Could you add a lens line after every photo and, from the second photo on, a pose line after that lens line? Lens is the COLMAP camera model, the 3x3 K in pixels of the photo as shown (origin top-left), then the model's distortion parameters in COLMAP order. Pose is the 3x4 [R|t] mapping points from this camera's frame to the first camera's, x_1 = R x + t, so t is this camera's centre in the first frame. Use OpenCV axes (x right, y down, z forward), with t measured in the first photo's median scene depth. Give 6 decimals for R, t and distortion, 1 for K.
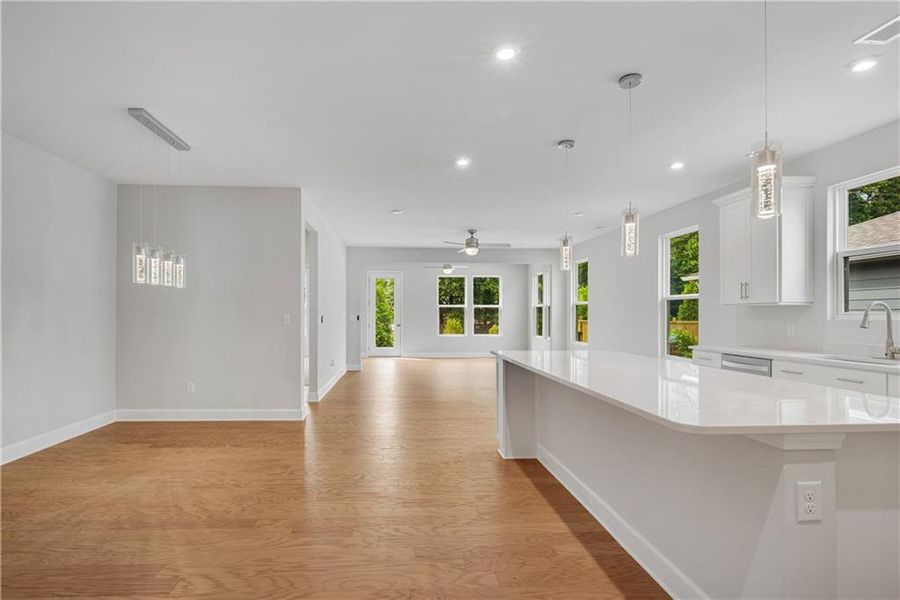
lens RADIAL K [[509.8, 0, 448.1], [0, 509.8, 305.5], [0, 0, 1]] dist [0.004508, 0.000793]
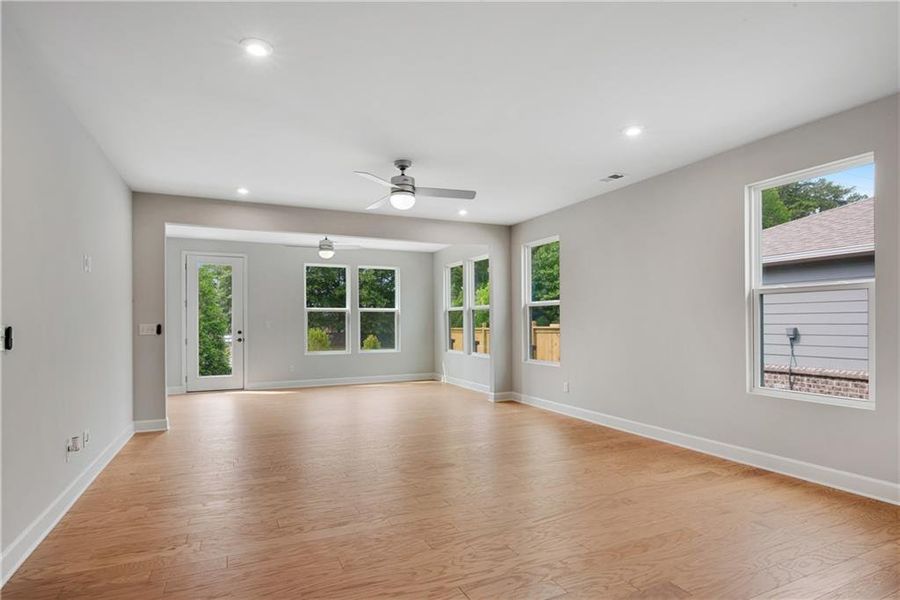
lens RADIAL K [[480.9, 0, 490.4], [0, 480.9, 318.4], [0, 0, 1]] dist [-0.015366, 0.000067]
pose [[0.920790, -0.004837, 0.390029, -0.041430], [0.000387, 0.999934, 0.011486, 0.005701], [-0.390059, -0.010426, 0.920731, 0.328179]]
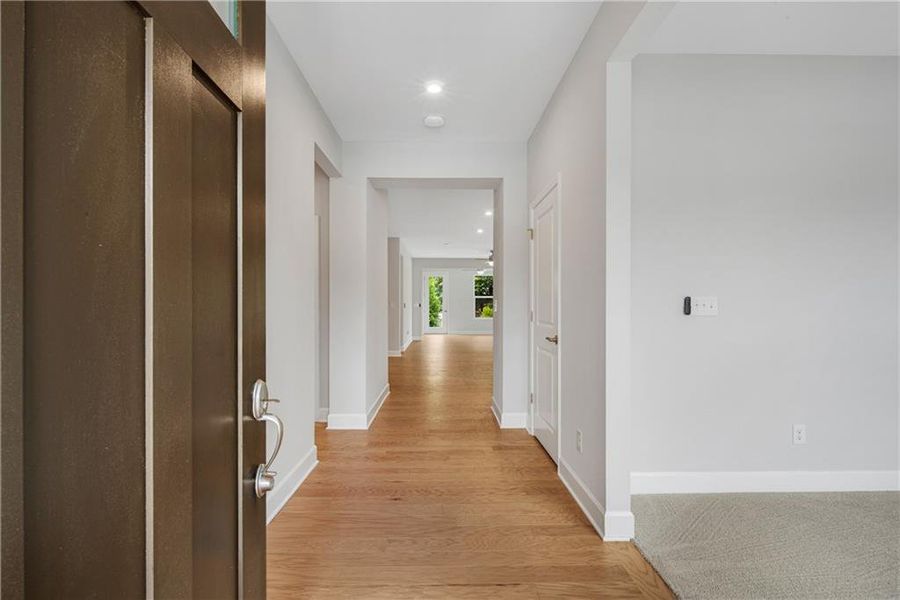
lens RADIAL K [[509.8, 0, 448.1], [0, 509.8, 305.5], [0, 0, 1]] dist [0.004508, 0.000793]
pose [[0.996574, -0.001878, -0.082686, 0.024467], [0.003577, 0.999786, 0.020395, -0.004447], [0.082630, -0.020621, 0.996367, -0.402223]]
